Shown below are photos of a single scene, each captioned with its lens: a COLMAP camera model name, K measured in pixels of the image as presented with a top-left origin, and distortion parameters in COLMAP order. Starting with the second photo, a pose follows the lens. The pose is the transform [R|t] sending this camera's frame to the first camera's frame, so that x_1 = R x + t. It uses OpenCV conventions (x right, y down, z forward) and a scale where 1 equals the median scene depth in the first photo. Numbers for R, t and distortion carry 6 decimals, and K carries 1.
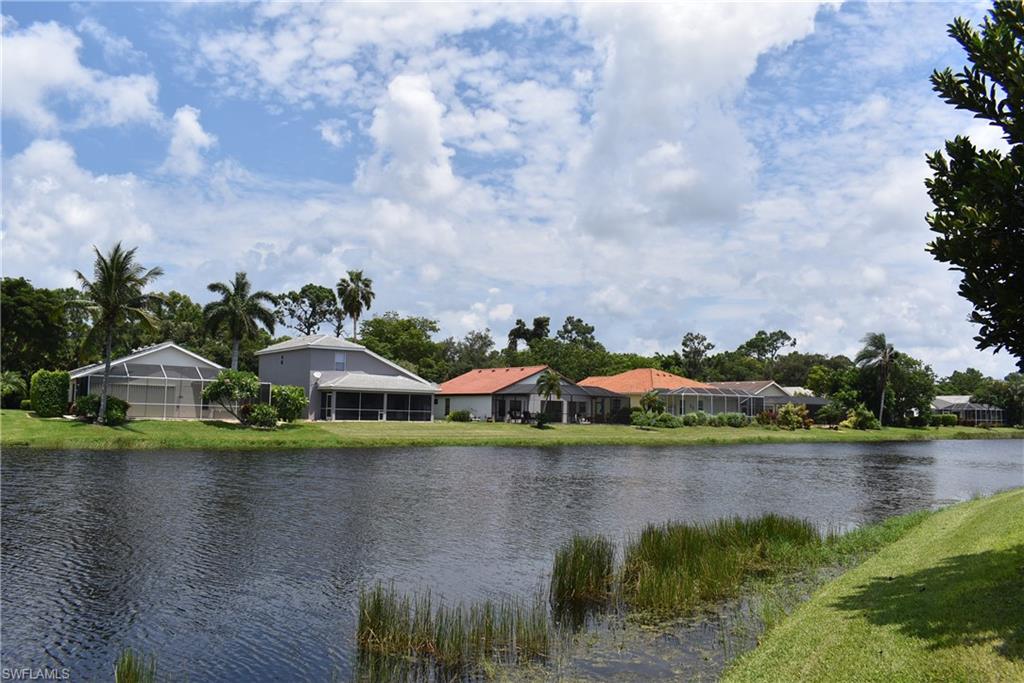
lens RADIAL K [[793.0, 0, 512.3], [0, 793.0, 336.4], [0, 0, 1]] dist [-0.096961, 0.018451]
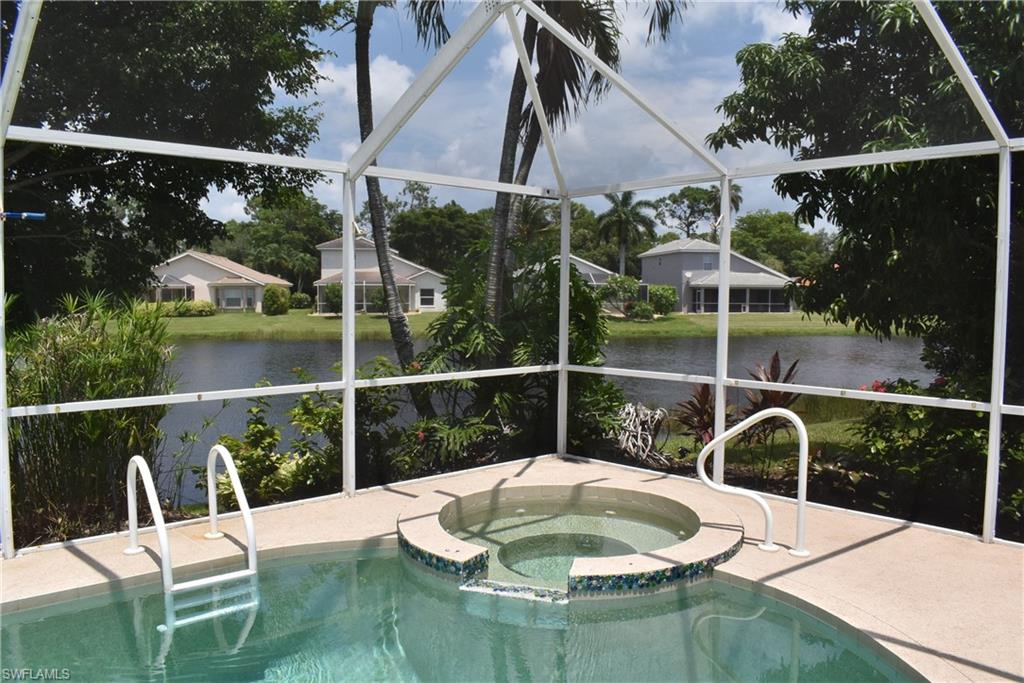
lens RADIAL K [[795.8, 0, 508.1], [0, 795.8, 343.9], [0, 0, 1]] dist [-0.087894, 0.000023]
pose [[0.879068, 0.011102, -0.476568, 0.076863], [0.063078, 0.988228, 0.139376, -0.028870], [0.472505, -0.152582, 0.868019, -0.163289]]
